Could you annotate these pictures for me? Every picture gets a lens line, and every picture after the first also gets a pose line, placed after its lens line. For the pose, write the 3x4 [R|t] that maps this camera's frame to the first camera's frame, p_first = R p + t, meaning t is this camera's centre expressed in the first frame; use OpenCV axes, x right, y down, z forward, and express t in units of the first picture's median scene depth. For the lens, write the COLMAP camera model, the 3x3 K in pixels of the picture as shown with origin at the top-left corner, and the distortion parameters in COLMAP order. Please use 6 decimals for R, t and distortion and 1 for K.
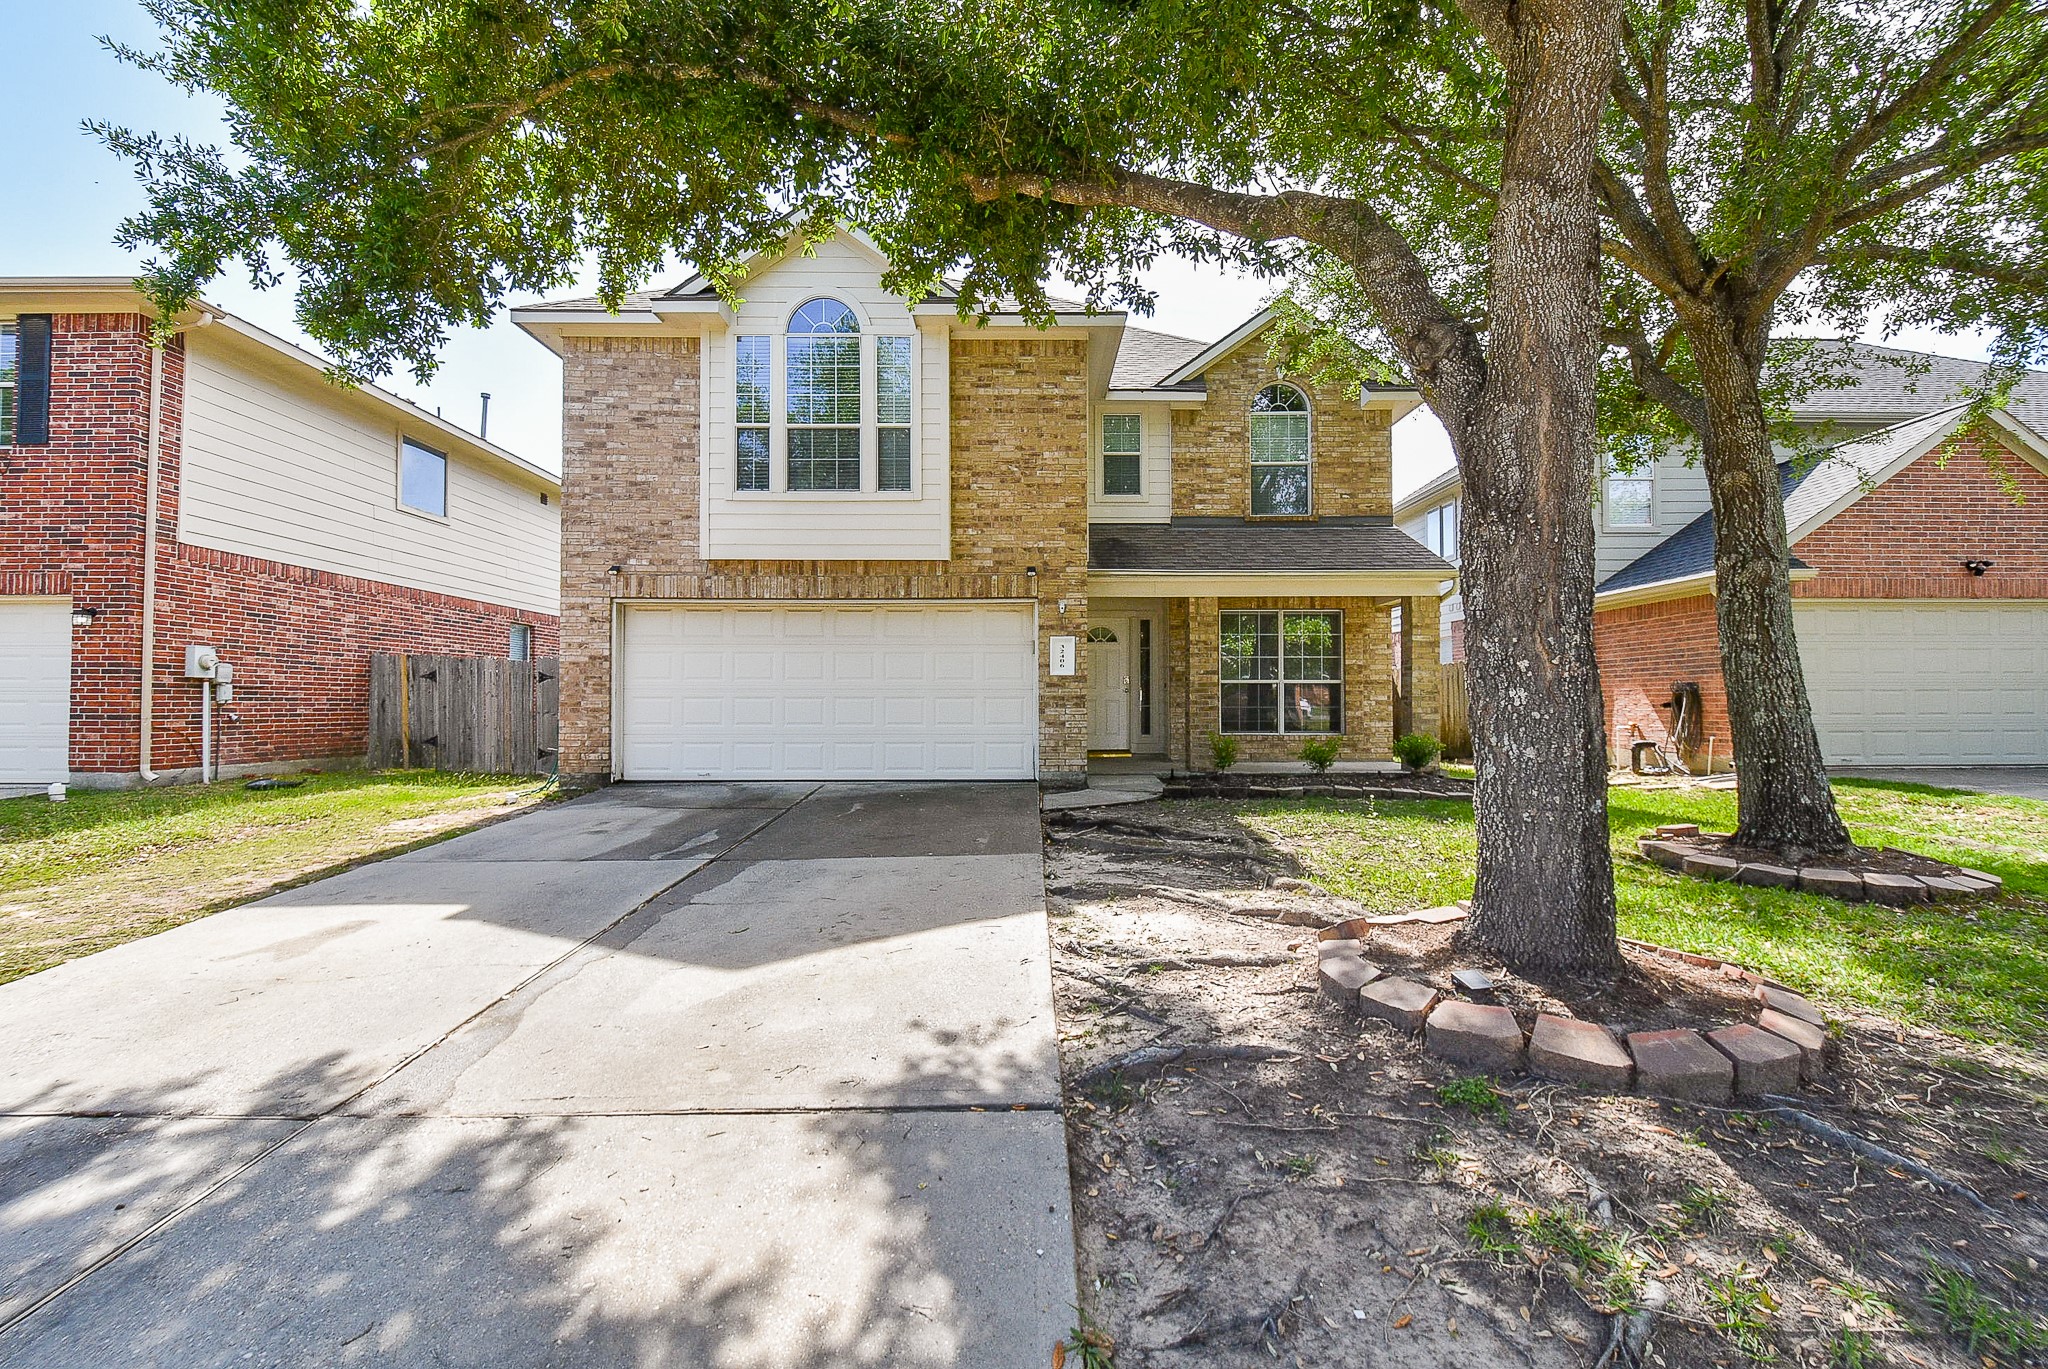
lens RADIAL K [[898.6, 0, 1031.5], [0, 898.6, 675.1], [0, 0, 1]] dist [0.015085, -0.016311]
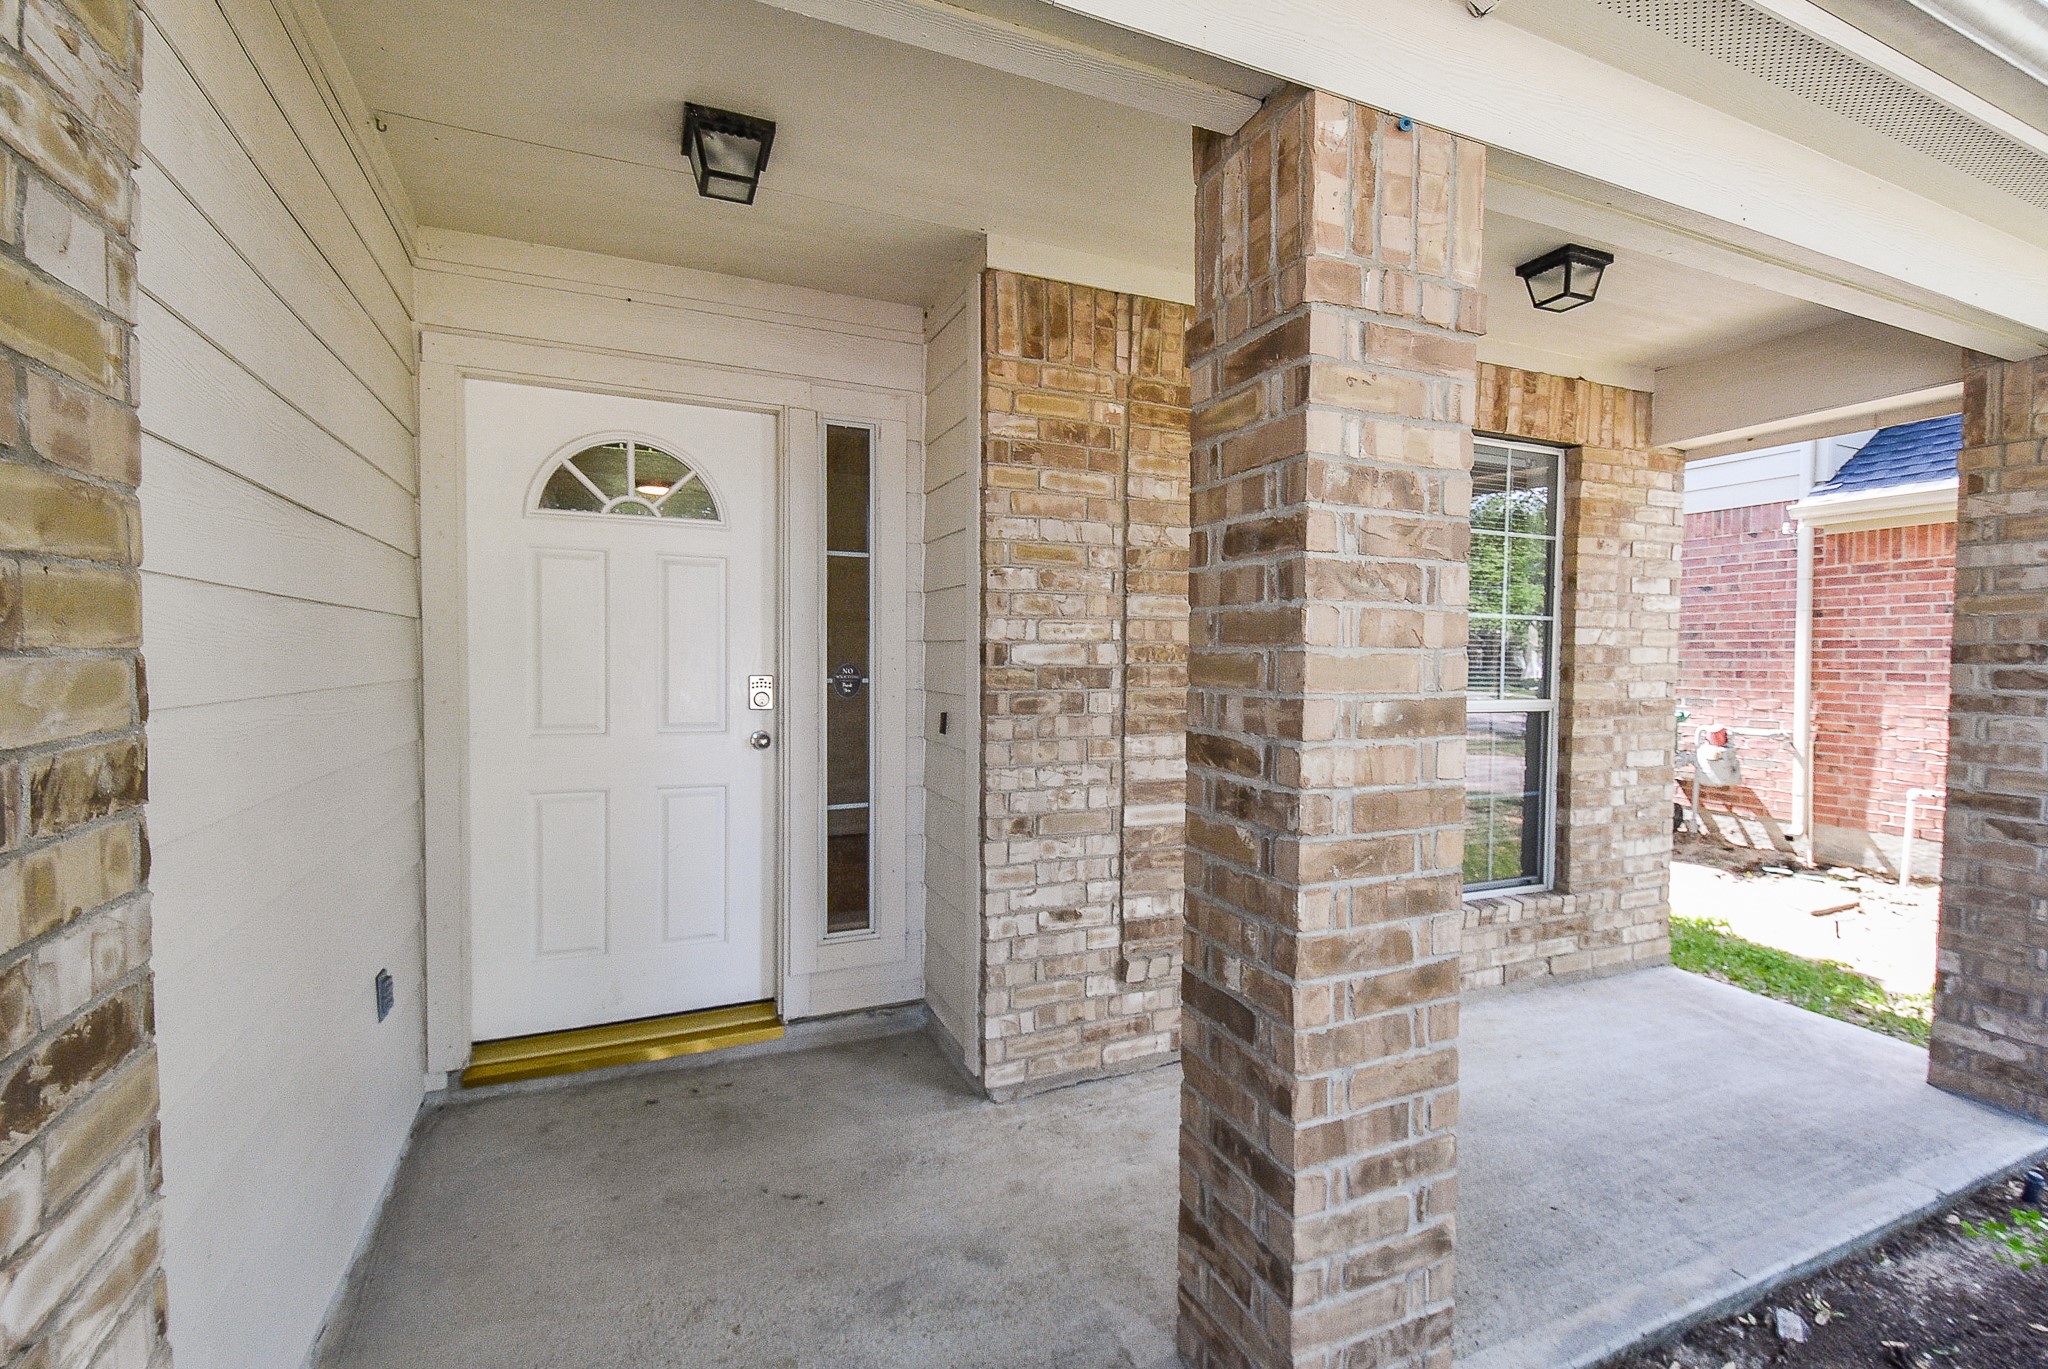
lens RADIAL K [[898.6, 0, 1031.5], [0, 898.6, 675.1], [0, 0, 1]] dist [0.015085, -0.016311]
pose [[0.921441, -0.000217, 0.388519, 0.083944], [-0.021543, 0.998433, 0.051650, -0.013190], [-0.387921, -0.055963, 0.919992, 0.806609]]
